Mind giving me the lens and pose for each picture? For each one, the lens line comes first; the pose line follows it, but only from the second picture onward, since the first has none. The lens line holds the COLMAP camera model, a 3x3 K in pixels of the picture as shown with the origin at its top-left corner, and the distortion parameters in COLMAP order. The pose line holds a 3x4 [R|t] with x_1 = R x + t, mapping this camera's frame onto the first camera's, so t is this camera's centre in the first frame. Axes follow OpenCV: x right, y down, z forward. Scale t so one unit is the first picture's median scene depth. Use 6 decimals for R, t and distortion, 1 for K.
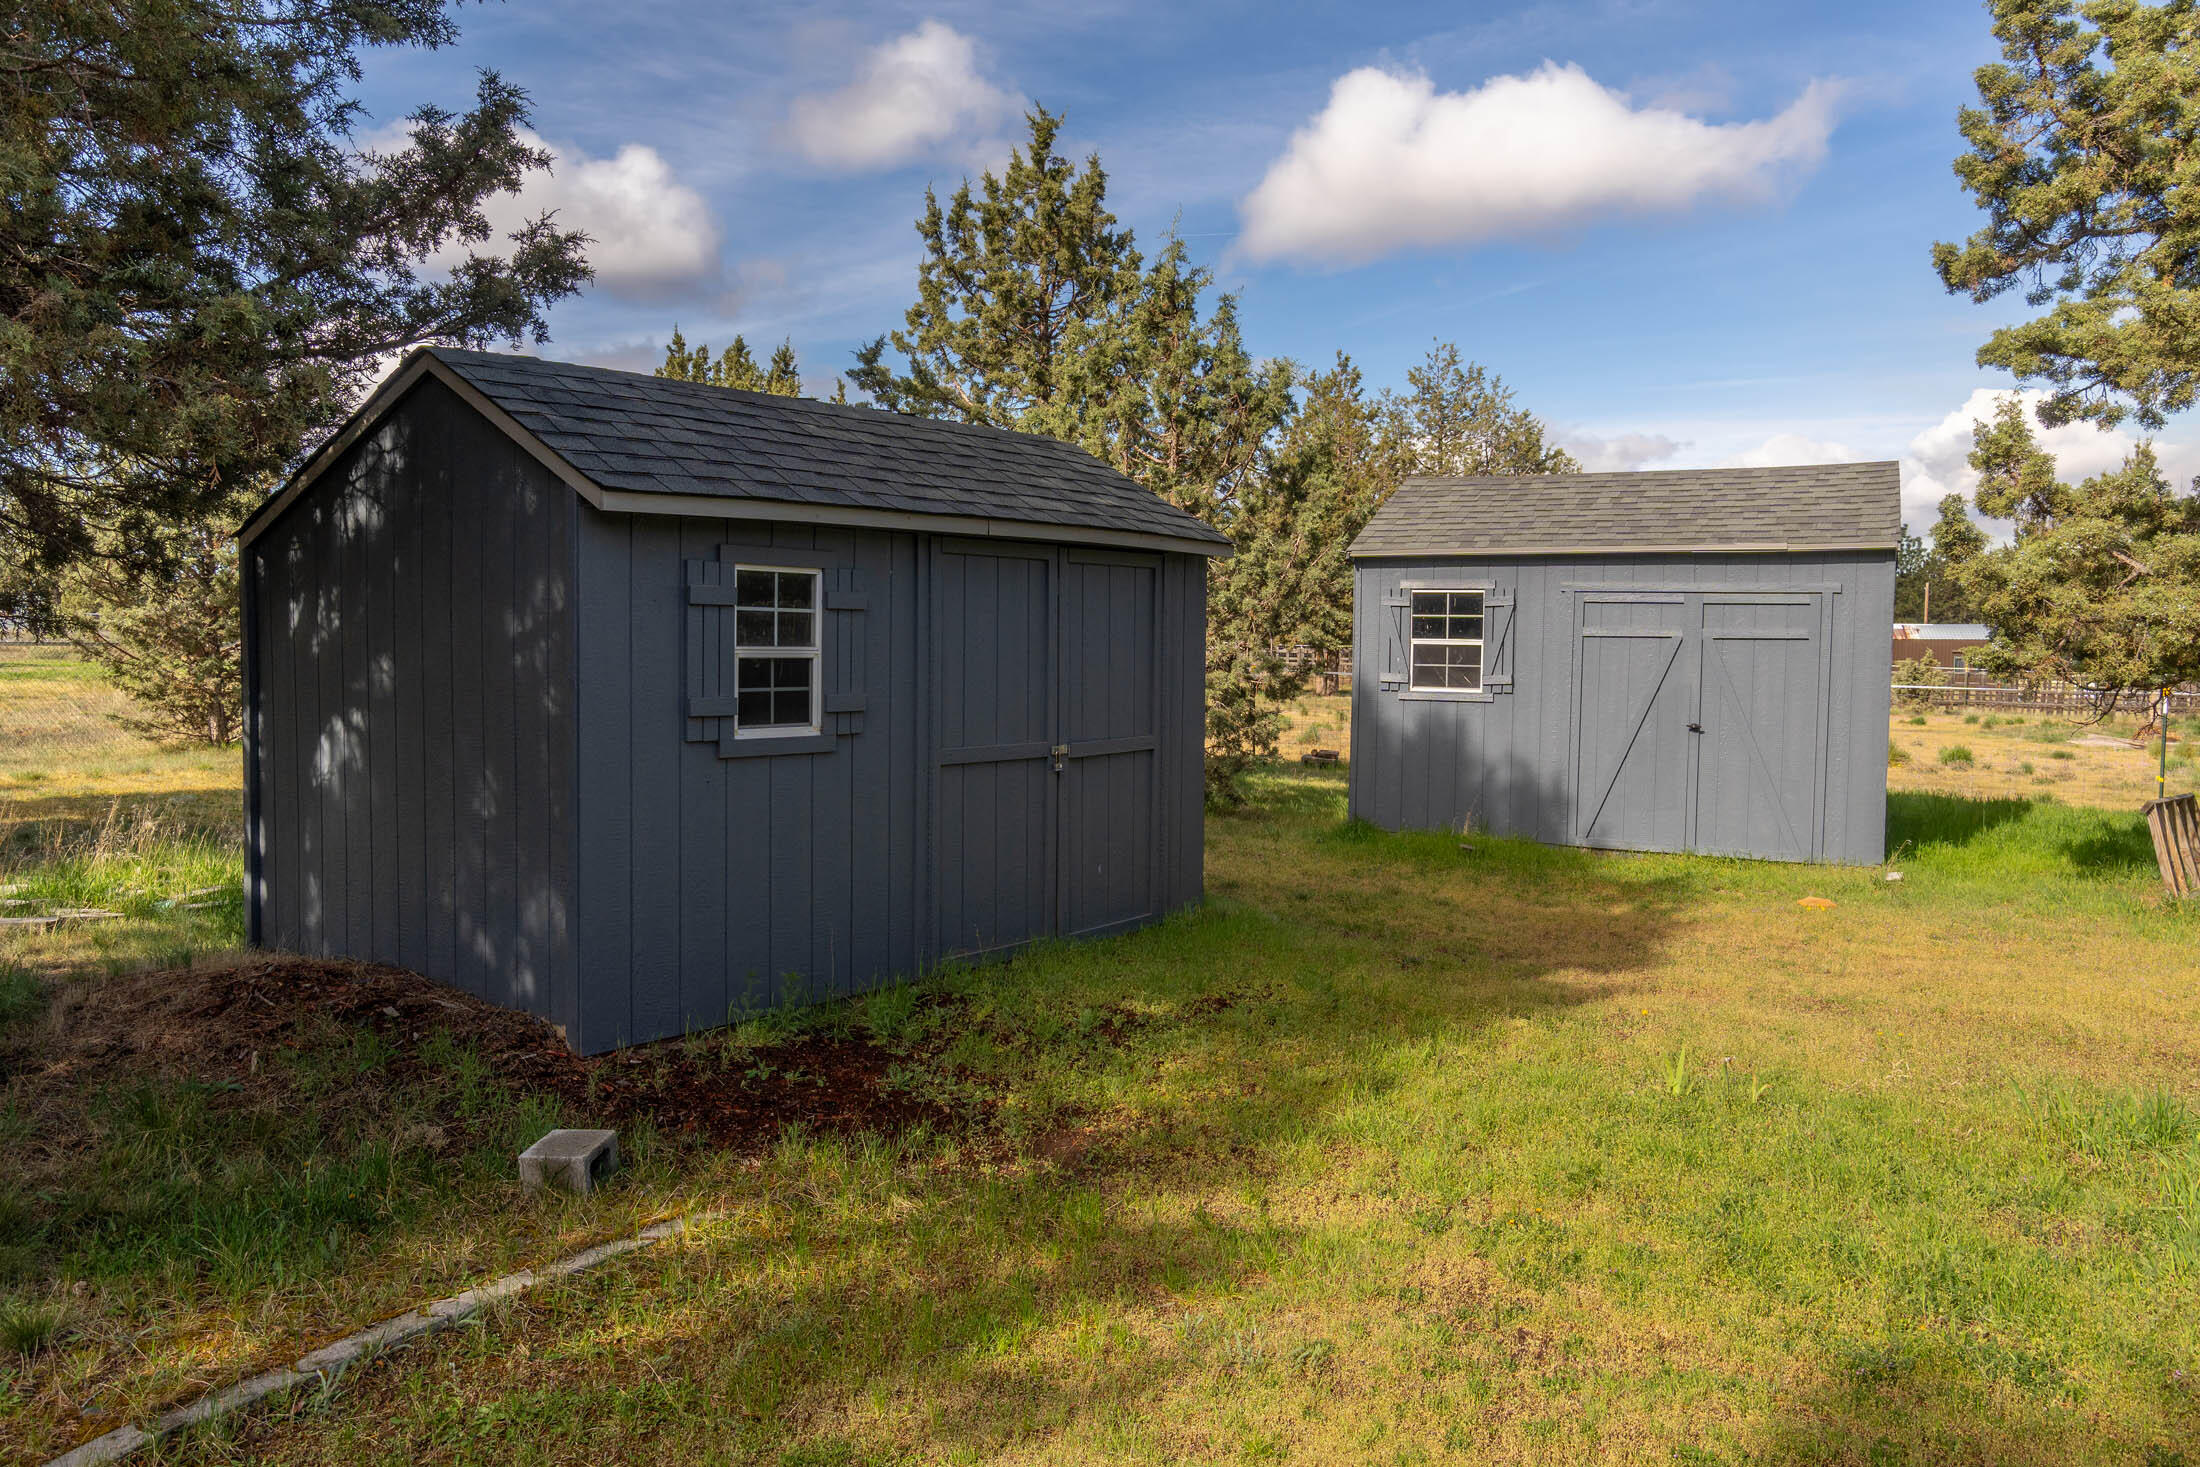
lens RADIAL K [[1631.8, 0, 1095.7], [0, 1631.8, 734.6], [0, 0, 1]] dist [0.004100, 0.000455]
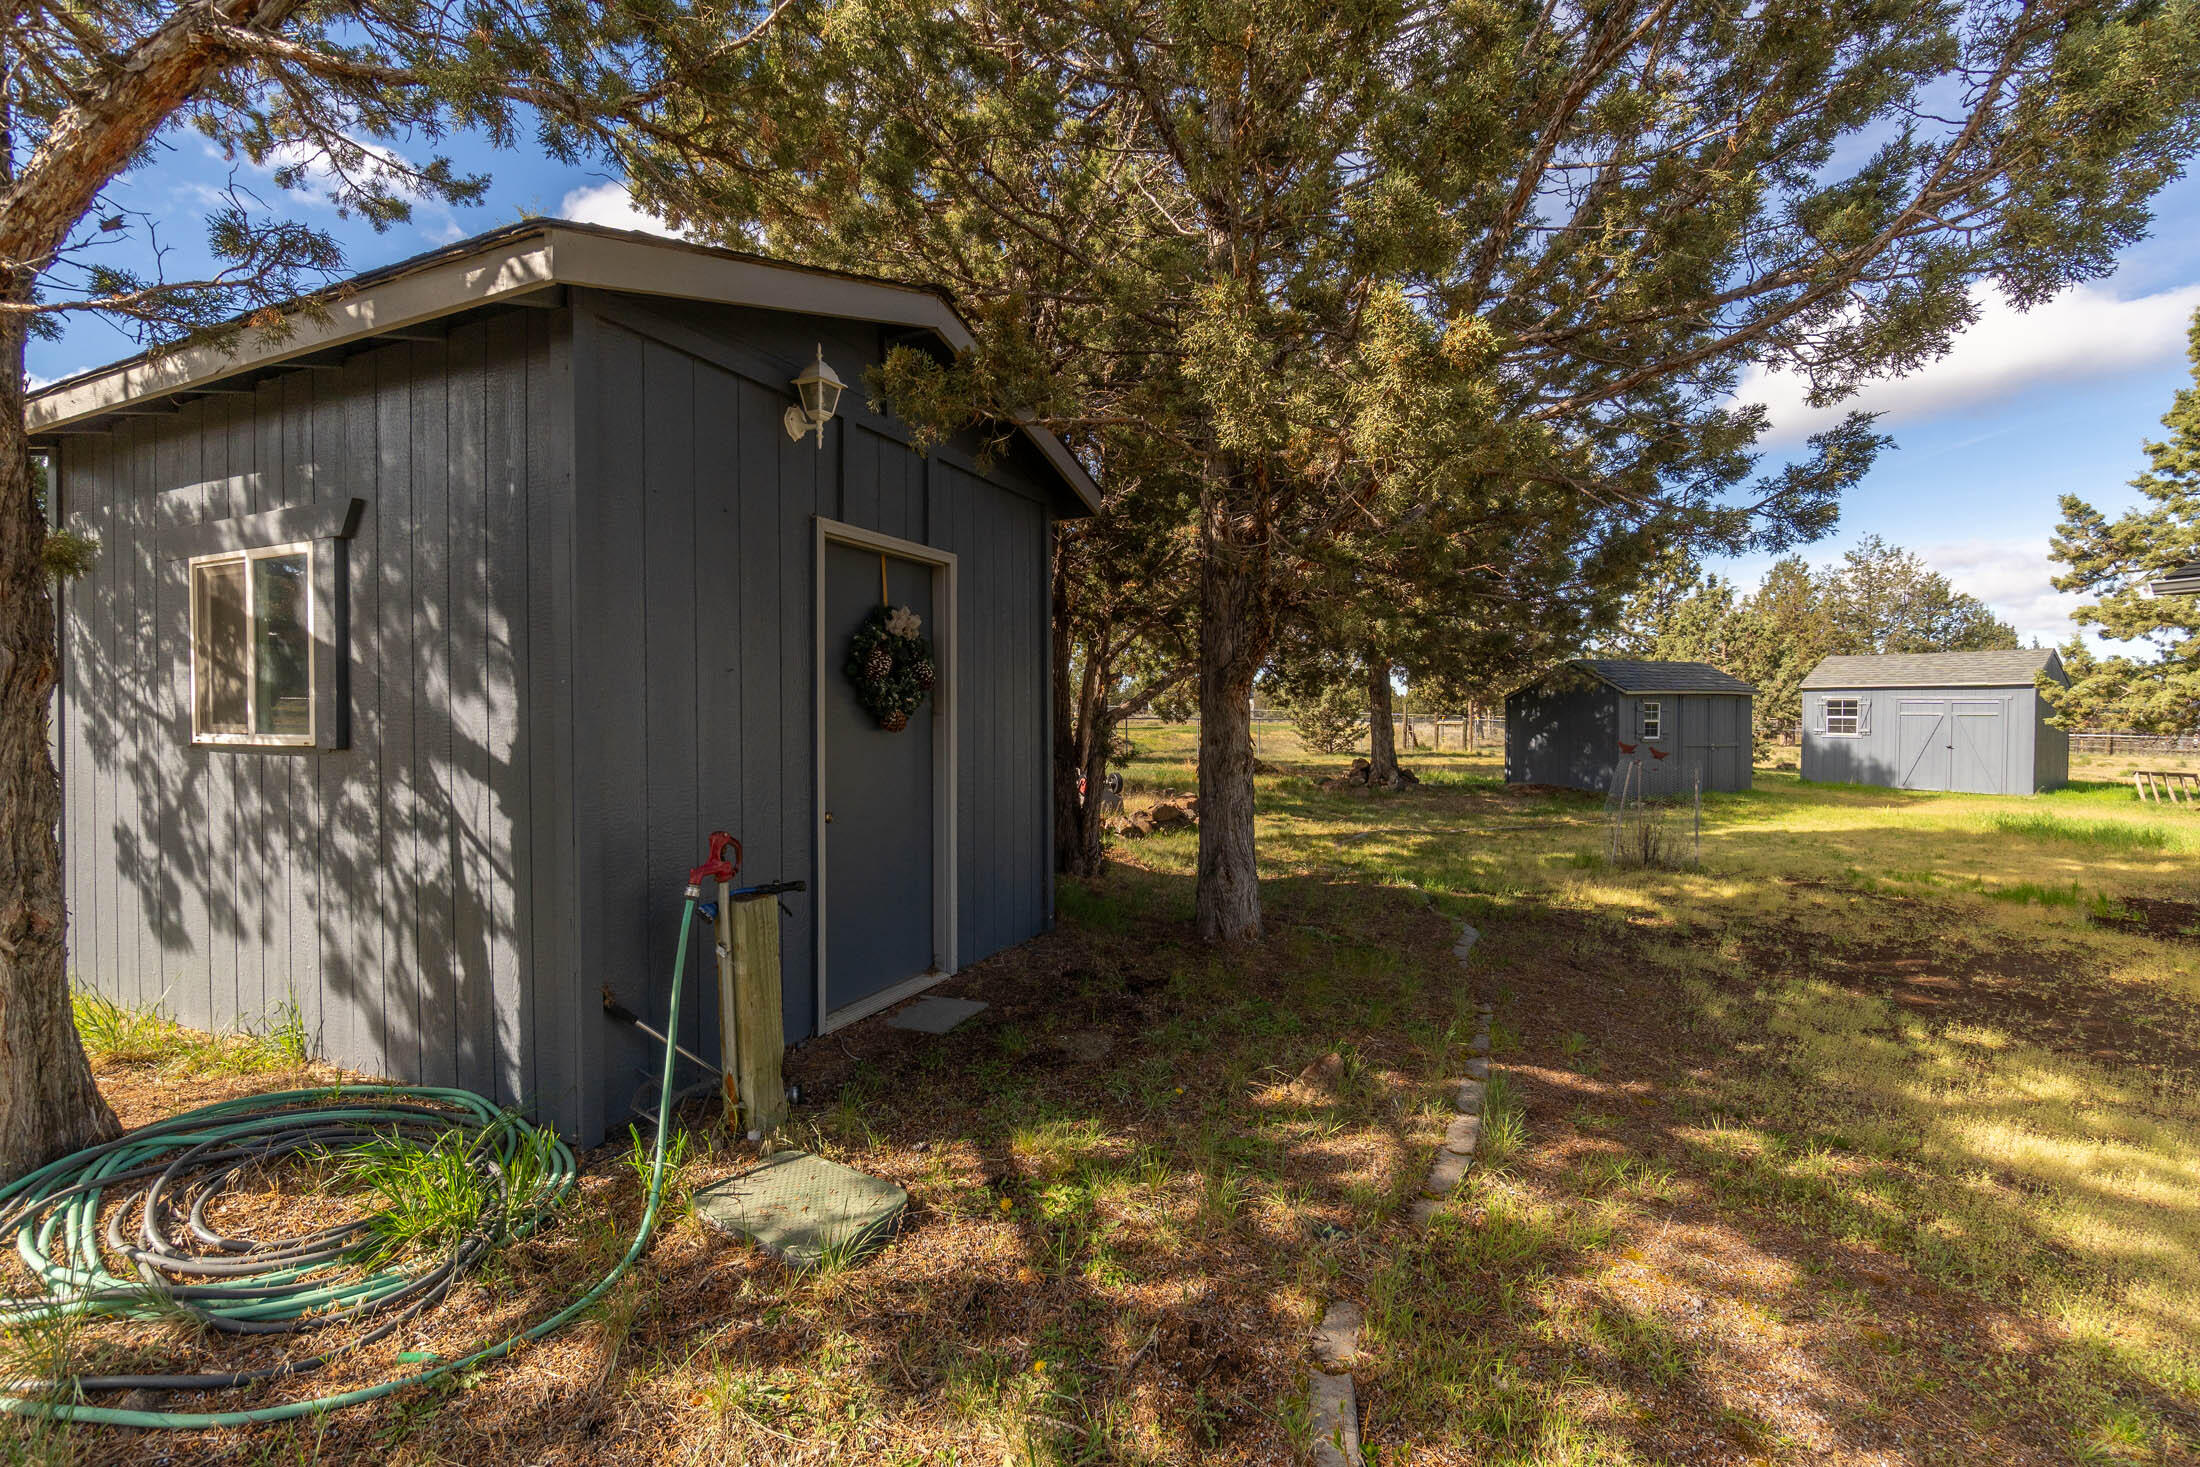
lens RADIAL K [[994.6, 0, 1042.3], [0, 994.6, 727.1], [0, 0, 1]] dist [-0.011377, 0.001272]
pose [[0.876293, -0.001109, -0.481778, -0.180009], [-0.021804, 0.998881, -0.041958, 0.063876], [0.481285, 0.047272, 0.875288, -1.194293]]
